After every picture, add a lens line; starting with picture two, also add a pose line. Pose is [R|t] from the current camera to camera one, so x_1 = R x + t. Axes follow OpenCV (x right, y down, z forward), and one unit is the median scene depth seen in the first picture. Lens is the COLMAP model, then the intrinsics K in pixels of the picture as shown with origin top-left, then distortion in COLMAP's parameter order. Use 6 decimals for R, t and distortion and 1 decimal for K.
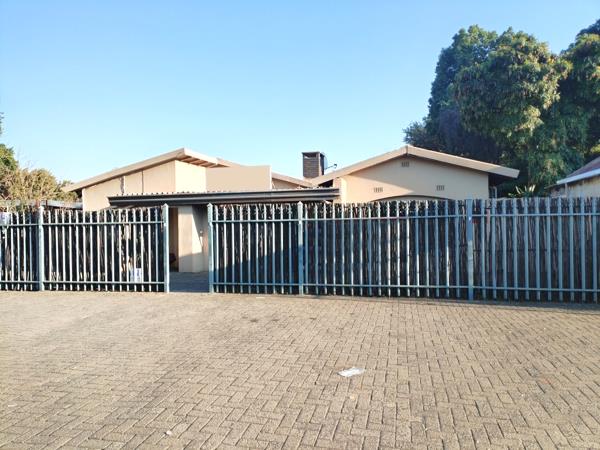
lens RADIAL K [[448.8, 0, 297.8], [0, 448.8, 223.1], [0, 0, 1]] dist [0.095542, -0.116395]
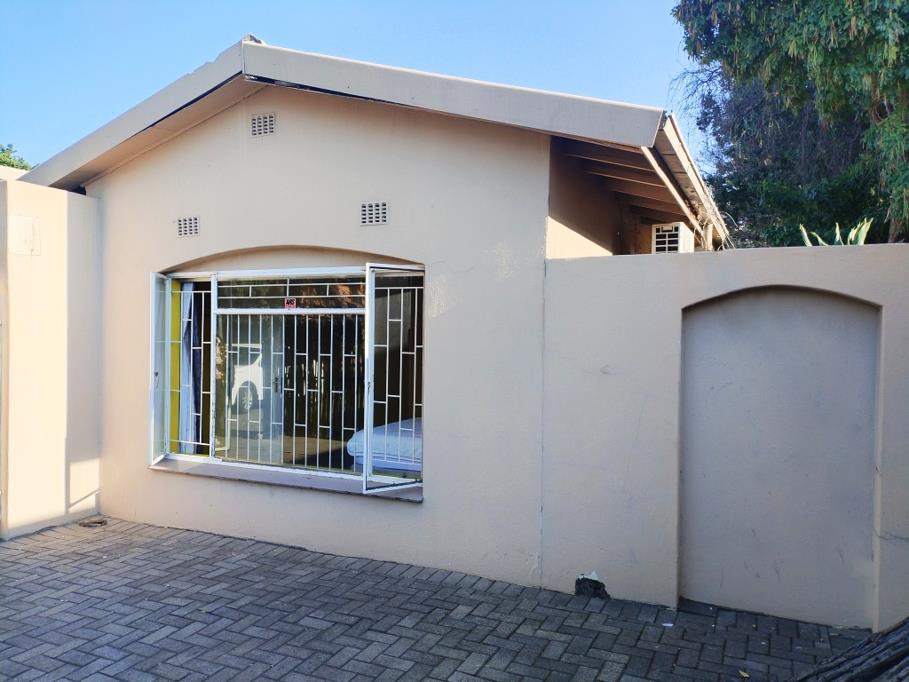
lens RADIAL K [[680.0, 0, 451.2], [0, 680.0, 338.2], [0, 0, 1]] dist [0.095542, -0.116395]
pose [[0.973354, 0.028490, -0.227533, 0.431266], [-0.026733, 0.999584, 0.010800, -0.015660], [0.227746, -0.004430, 0.973711, 0.638101]]
